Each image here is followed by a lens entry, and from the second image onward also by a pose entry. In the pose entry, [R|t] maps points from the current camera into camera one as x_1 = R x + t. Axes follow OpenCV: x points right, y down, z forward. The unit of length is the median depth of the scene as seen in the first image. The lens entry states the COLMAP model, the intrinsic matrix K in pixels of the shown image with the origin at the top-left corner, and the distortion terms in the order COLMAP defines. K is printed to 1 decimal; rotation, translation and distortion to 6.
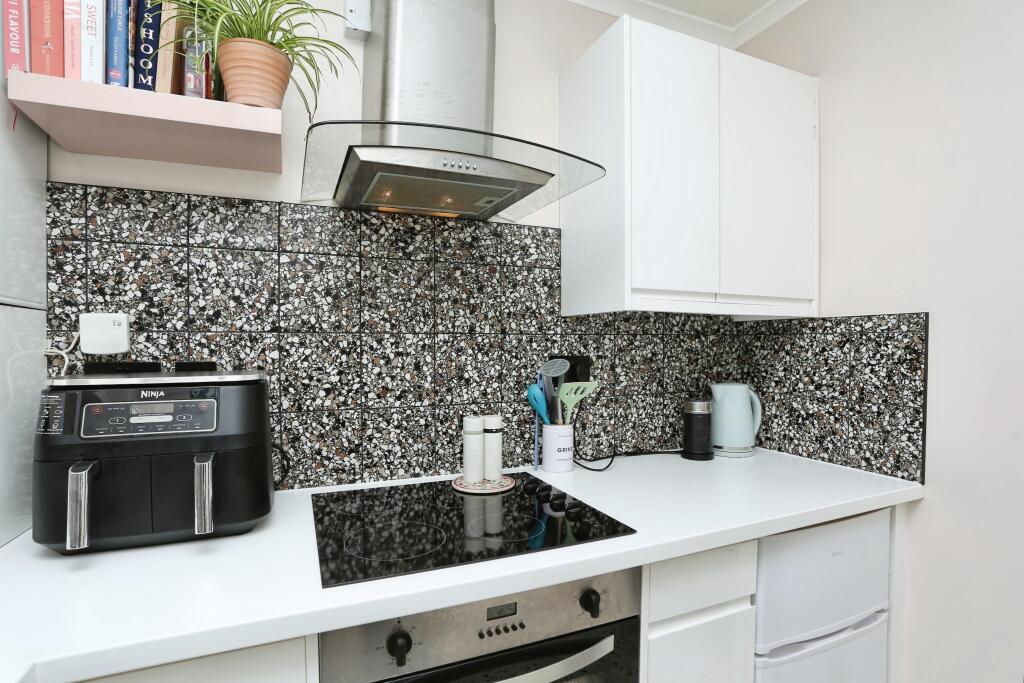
lens RADIAL K [[510.7, 0, 511.5], [0, 510.7, 351.3], [0, 0, 1]] dist [-0.099953, 0.050475]
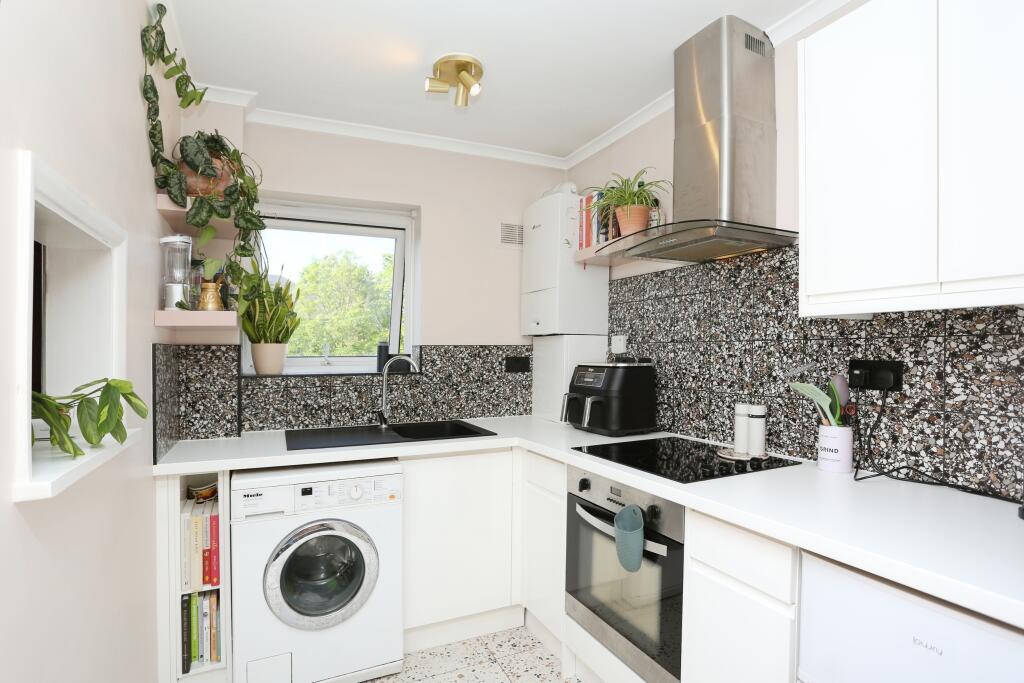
lens RADIAL K [[510.7, 0, 511.5], [0, 510.7, 351.3], [0, 0, 1]] dist [-0.099953, 0.050475]
pose [[0.035204, -0.005819, -0.999363, 1.110524], [-0.026799, 0.999618, -0.006765, 0.017823], [0.999021, 0.027020, 0.035034, 0.318340]]
